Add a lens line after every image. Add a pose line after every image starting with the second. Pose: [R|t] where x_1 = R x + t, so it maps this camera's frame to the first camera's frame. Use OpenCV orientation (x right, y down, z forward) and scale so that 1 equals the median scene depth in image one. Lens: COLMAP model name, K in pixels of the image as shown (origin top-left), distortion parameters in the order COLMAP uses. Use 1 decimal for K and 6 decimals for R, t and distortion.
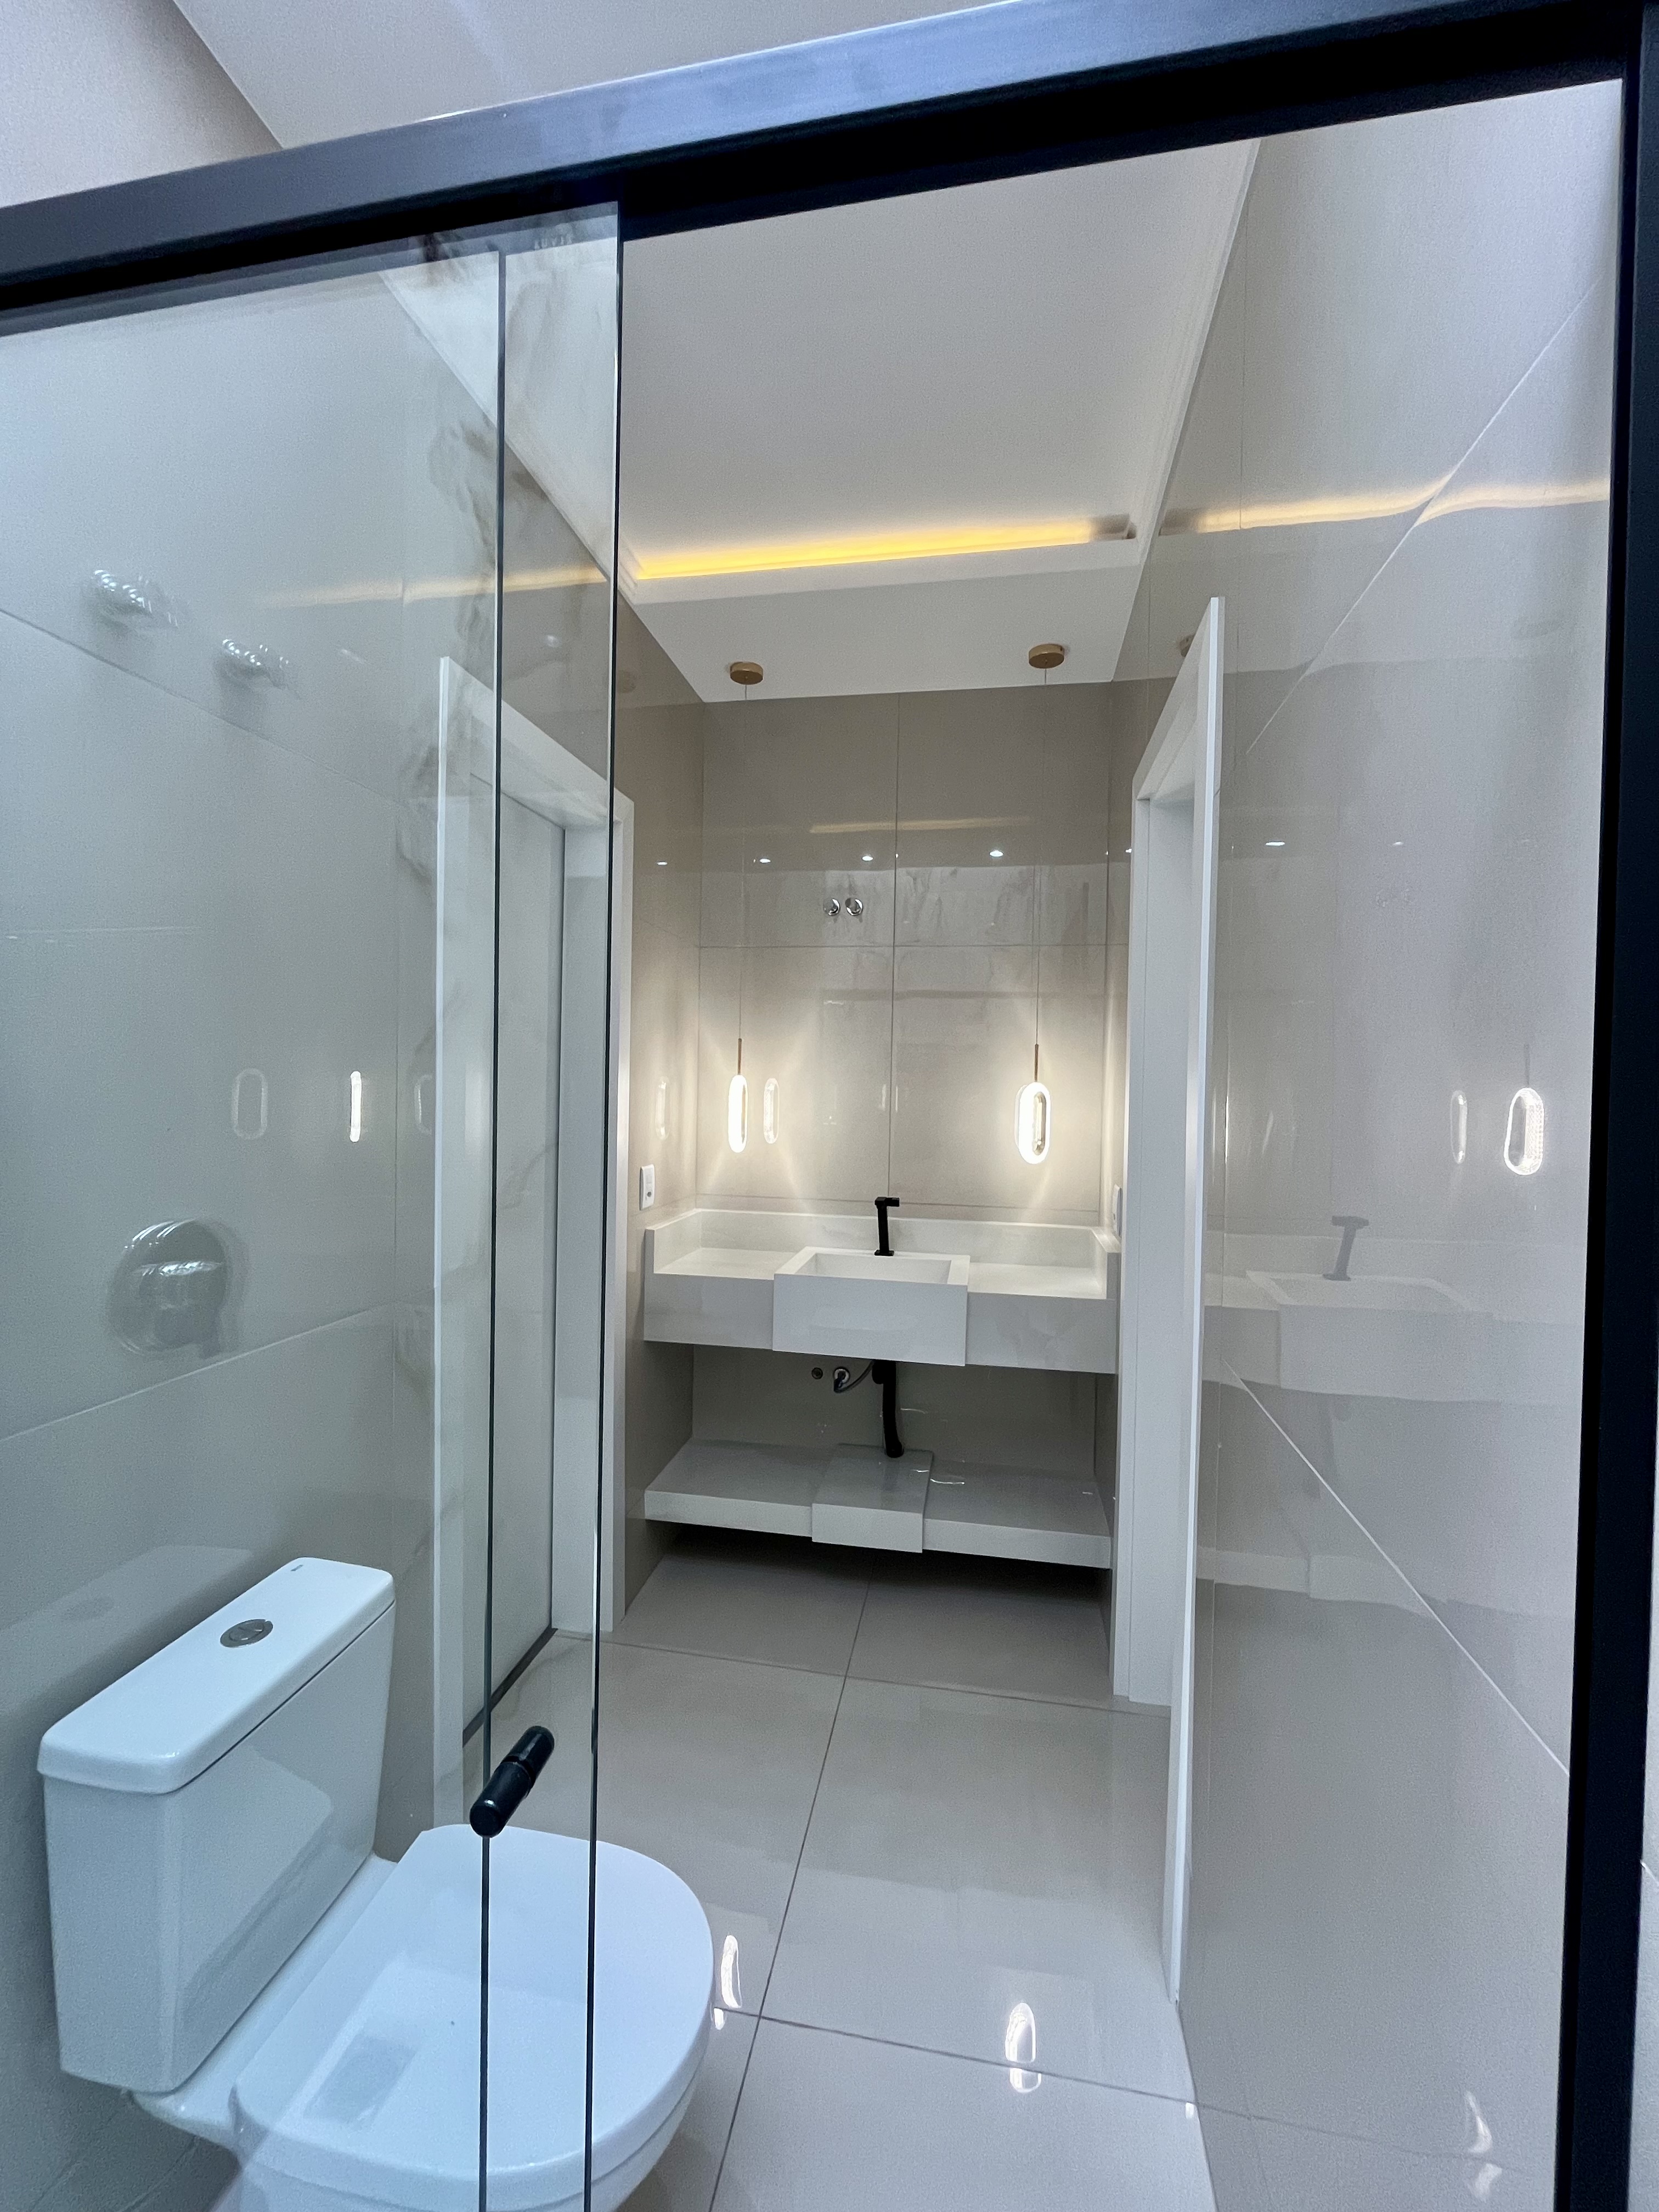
lens RADIAL K [[897.0, 0, 825.9], [0, 897.0, 1103.7], [0, 0, 1]] dist [-0.001037, -0.000237]
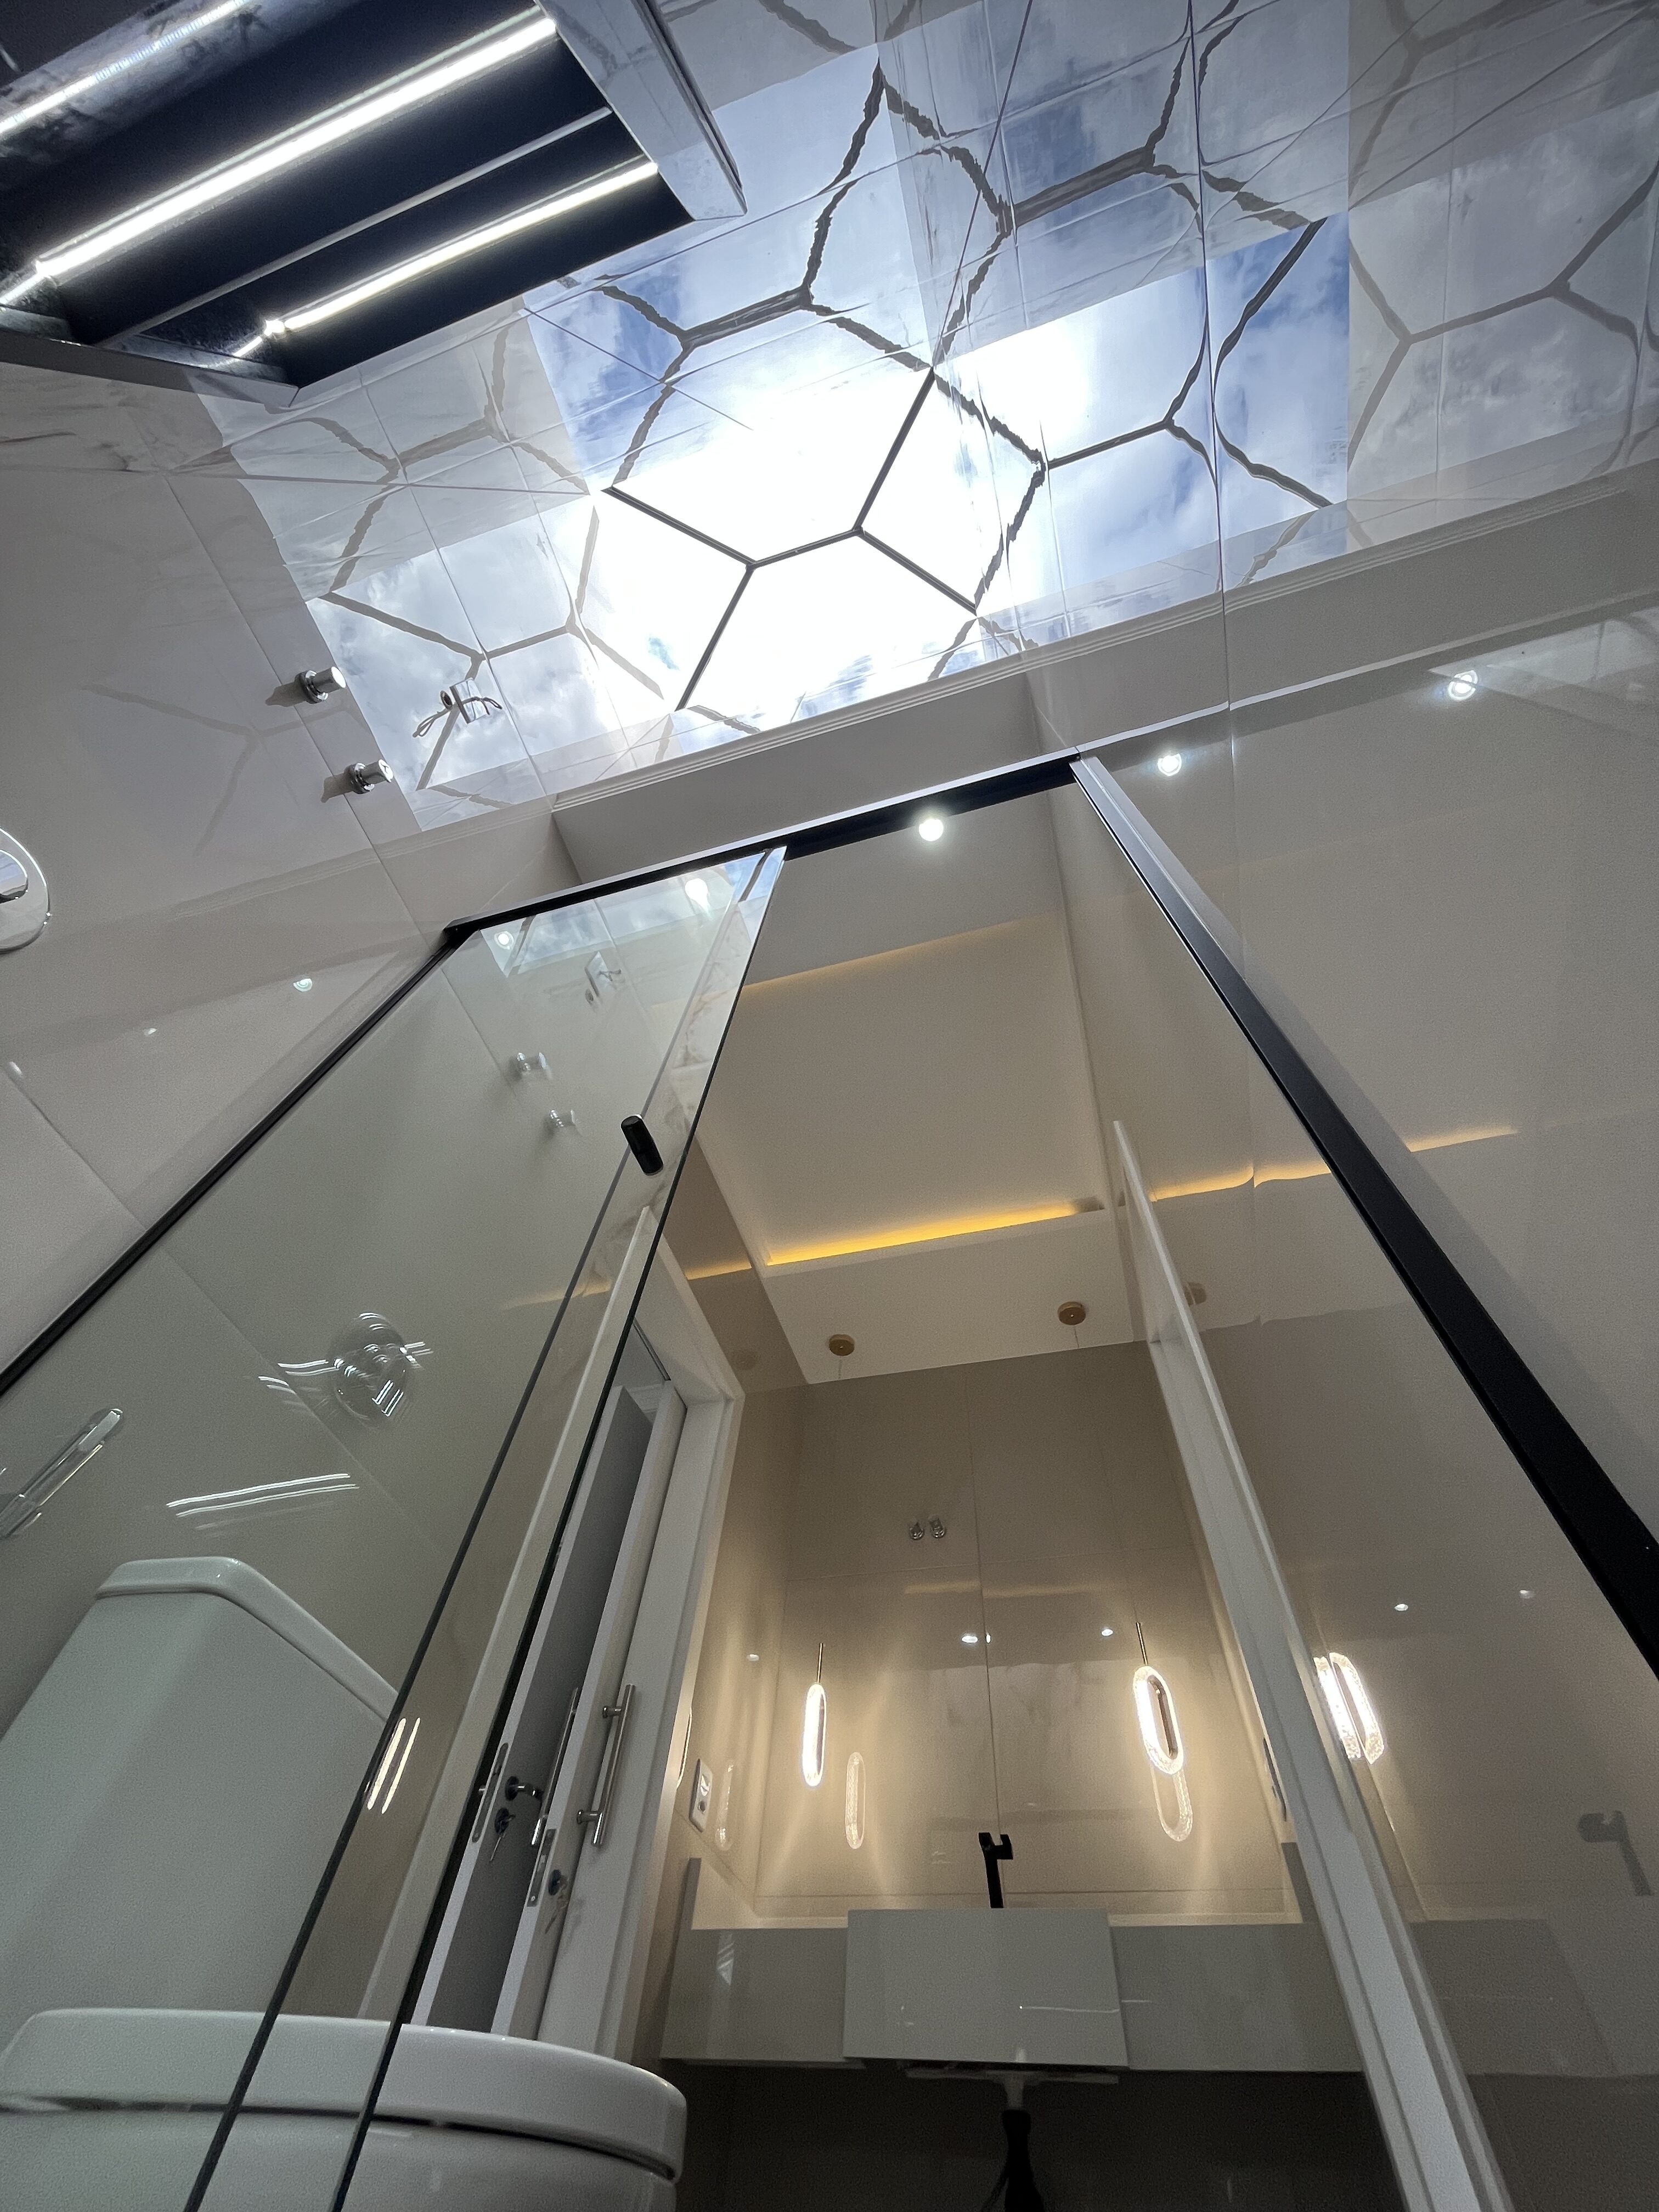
lens RADIAL K [[897.0, 0, 831.4], [0, 897.0, 1108.3], [0, 0, 1]] dist [-0.001037, -0.000237]
pose [[0.994432, -0.054654, -0.090104, 0.032298], [-0.045735, 0.546471, -0.836229, 0.434438], [0.094943, 0.835693, 0.540928, 0.016587]]
